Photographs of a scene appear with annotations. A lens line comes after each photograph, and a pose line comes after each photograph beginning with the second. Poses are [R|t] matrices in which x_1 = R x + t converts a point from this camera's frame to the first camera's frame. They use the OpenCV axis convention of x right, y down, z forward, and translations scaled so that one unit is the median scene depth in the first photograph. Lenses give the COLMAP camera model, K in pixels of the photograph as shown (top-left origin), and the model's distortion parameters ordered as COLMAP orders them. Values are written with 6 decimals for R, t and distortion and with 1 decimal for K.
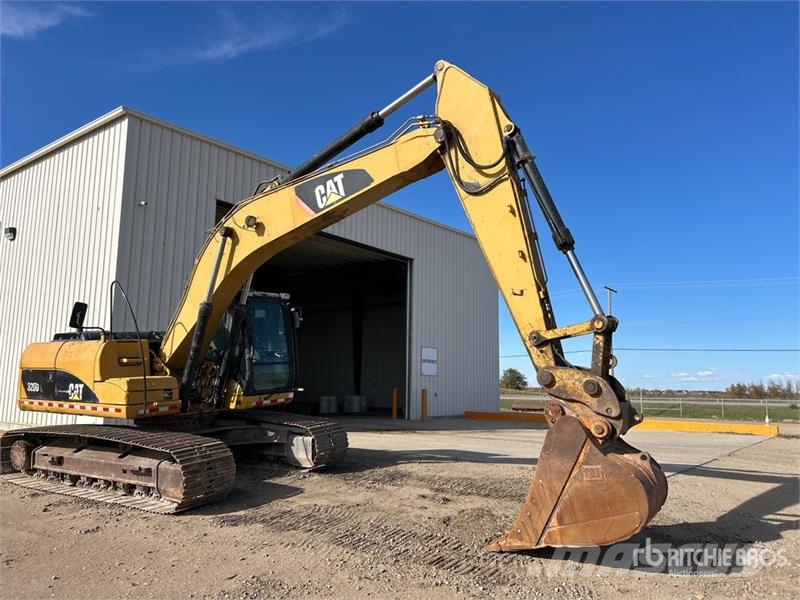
lens RADIAL K [[602.5, 0, 410.2], [0, 602.5, 300.0], [0, 0, 1]] dist [0.033749, -0.034966]
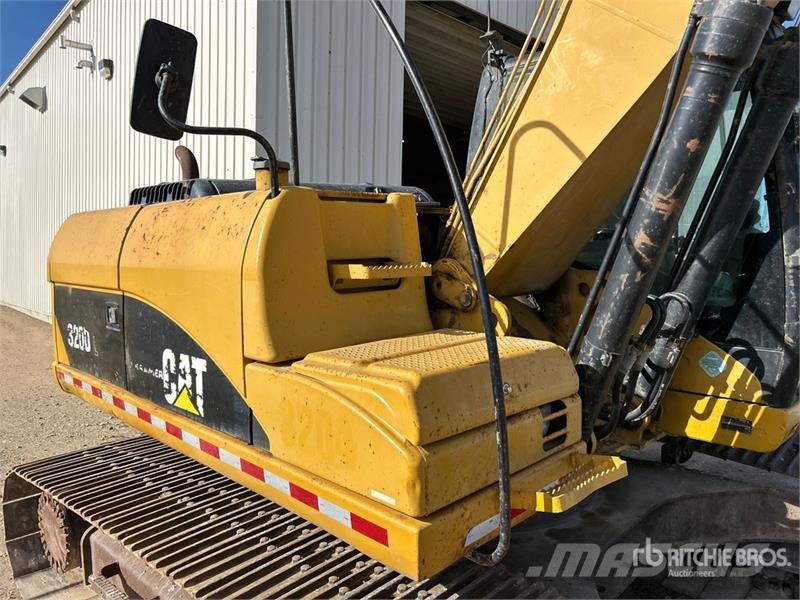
lens RADIAL K [[602.5, 0, 410.2], [0, 602.5, 299.4], [0, 0, 1]] dist [0.033749, -0.034966]
pose [[0.982337, 0.019795, -0.186070, -0.394937], [0.013714, 0.984099, 0.177093, 0.066836], [0.186617, -0.176517, 0.966445, 0.751329]]
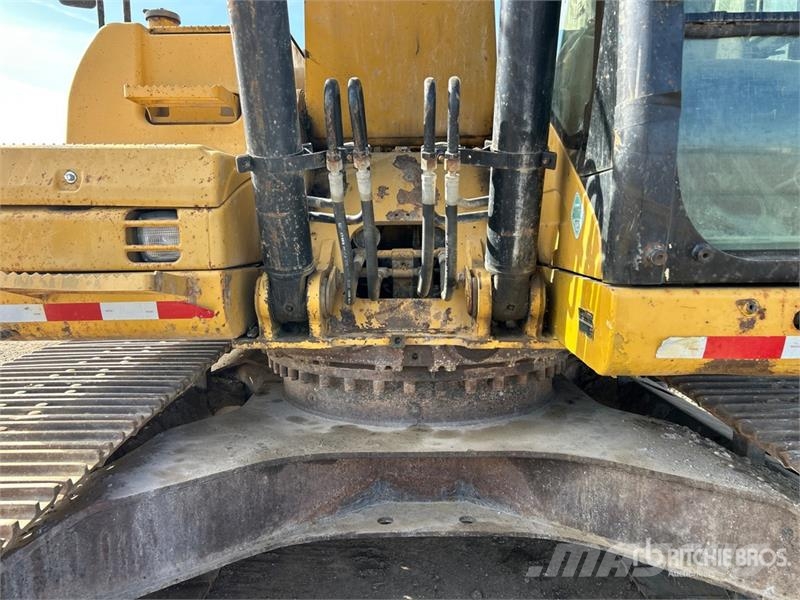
lens RADIAL K [[602.5, 0, 399.8], [0, 602.5, 296.8], [0, 0, 1]] dist [0.033749, -0.034966]
pose [[0.527674, 0.118068, -0.841202, -0.192014], [0.068950, 0.981072, 0.180950, 0.139789], [0.846644, -0.153483, 0.509546, 0.927550]]
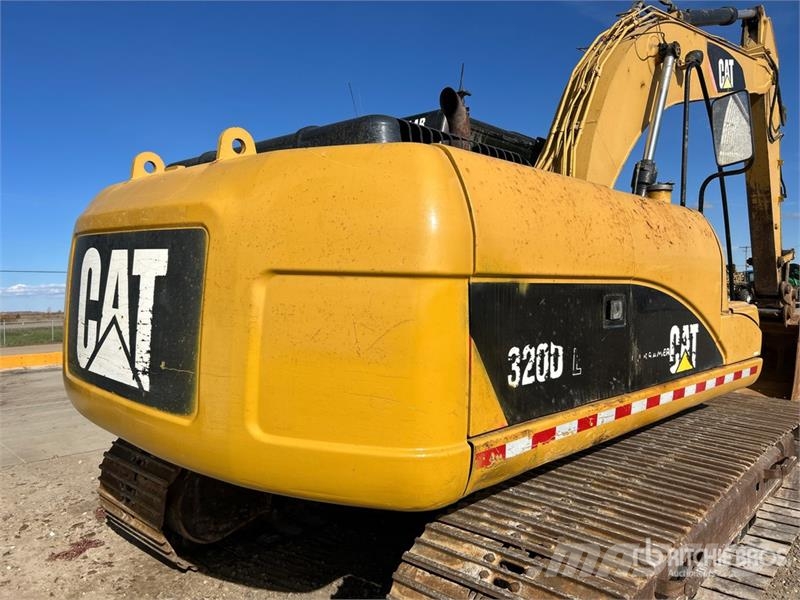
lens RADIAL K [[634.6, 0, 402.4], [0, 634.6, 297.1], [0, 0, 1]] dist [-0.036529, 0.002123]
pose [[0.175769, -0.022409, 0.984176, -0.908392], [-0.106924, 0.993392, 0.041715, 0.123721], [-0.978608, -0.112564, 0.172211, 1.080864]]
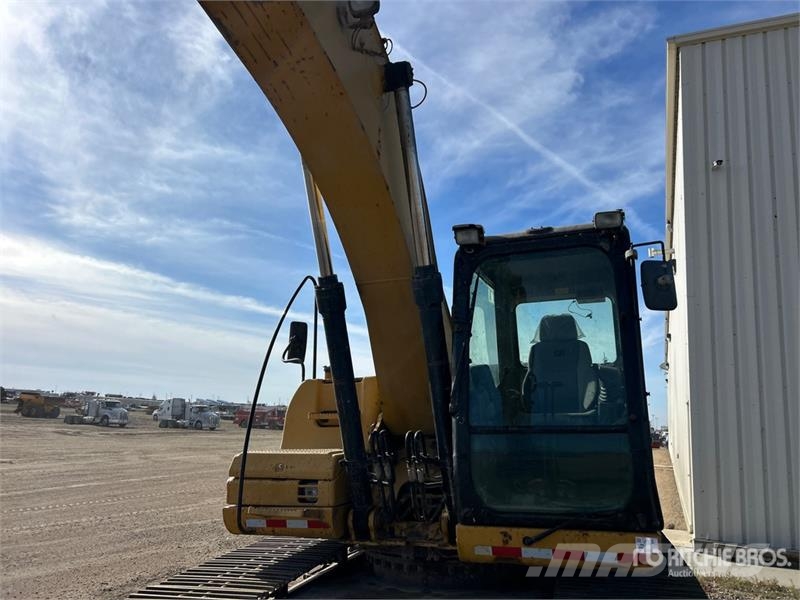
lens RADIAL K [[602.5, 0, 413.5], [0, 602.5, 295.7], [0, 0, 1]] dist [0.033749, -0.034966]
pose [[0.251104, -0.181128, -0.950862, 0.078830], [0.092224, 0.982344, -0.162771, 0.088386], [0.963557, -0.046820, 0.263375, 0.924361]]
